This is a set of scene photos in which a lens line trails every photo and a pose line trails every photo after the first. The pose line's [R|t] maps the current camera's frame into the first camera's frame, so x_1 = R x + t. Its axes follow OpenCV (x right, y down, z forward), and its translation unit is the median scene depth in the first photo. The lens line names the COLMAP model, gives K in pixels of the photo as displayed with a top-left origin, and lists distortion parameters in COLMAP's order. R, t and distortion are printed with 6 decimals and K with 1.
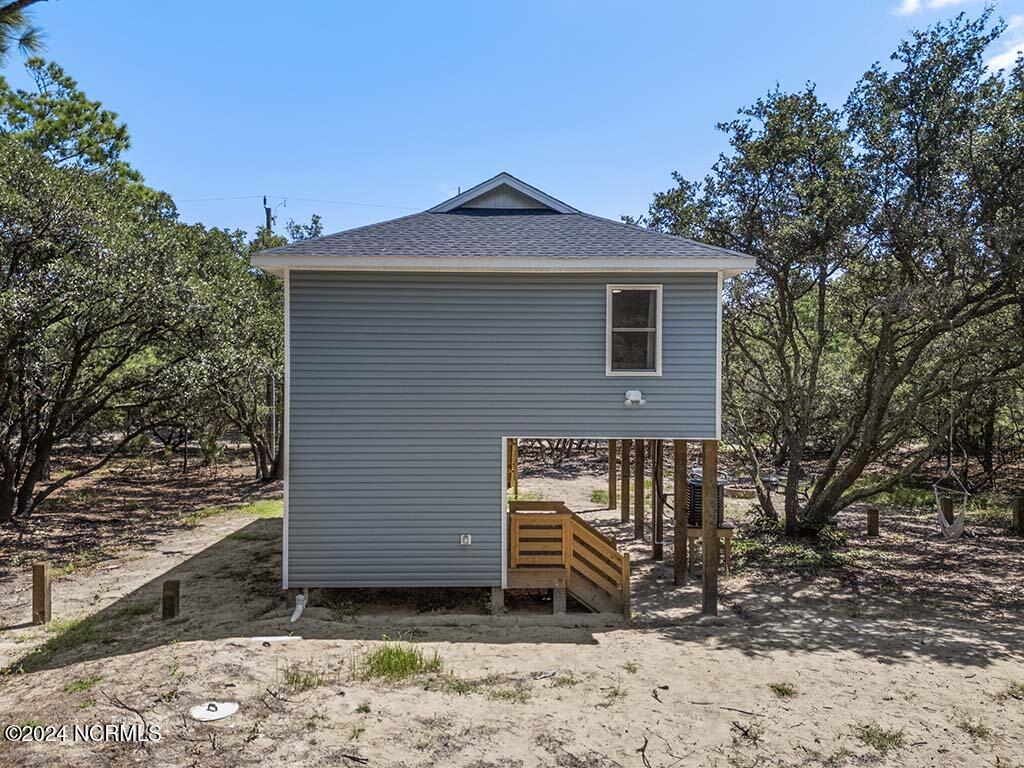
lens RADIAL K [[758.3, 0, 514.2], [0, 758.3, 379.8], [0, 0, 1]] dist [0.032841, -0.027724]
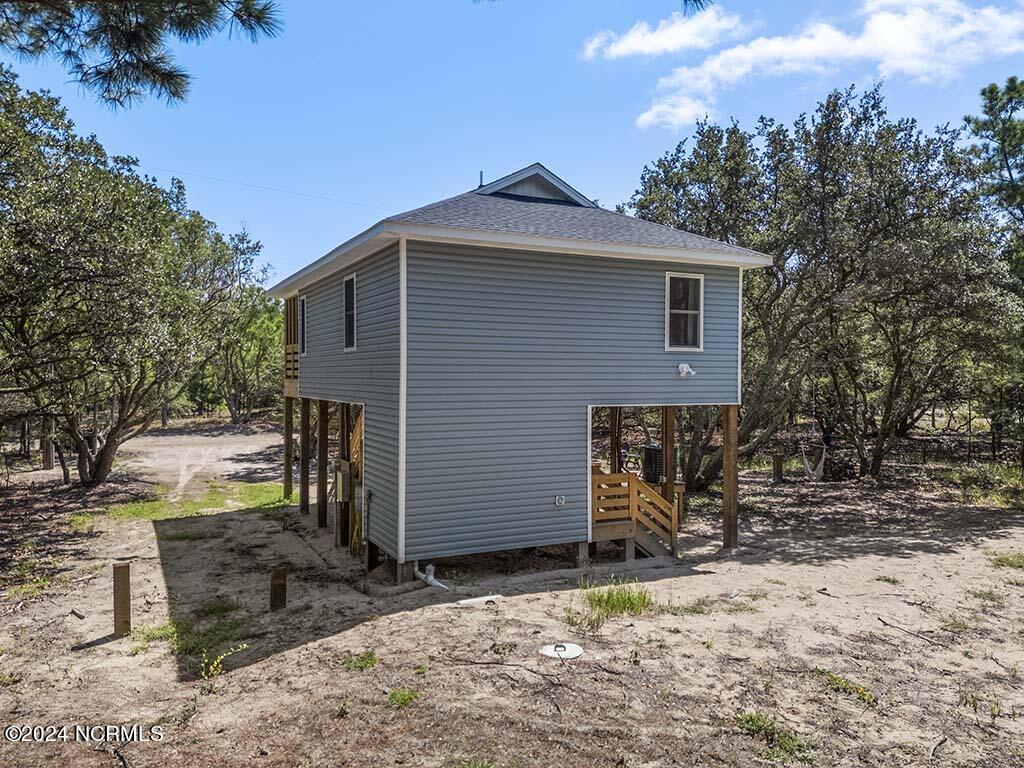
lens RADIAL K [[758.3, 0, 509.9], [0, 758.3, 384.1], [0, 0, 1]] dist [0.032841, -0.027724]
pose [[0.905529, -0.006567, 0.424234, -0.587116], [0.004236, 0.999970, 0.006438, 0.037089], [-0.424263, -0.004033, 0.905530, 0.052236]]
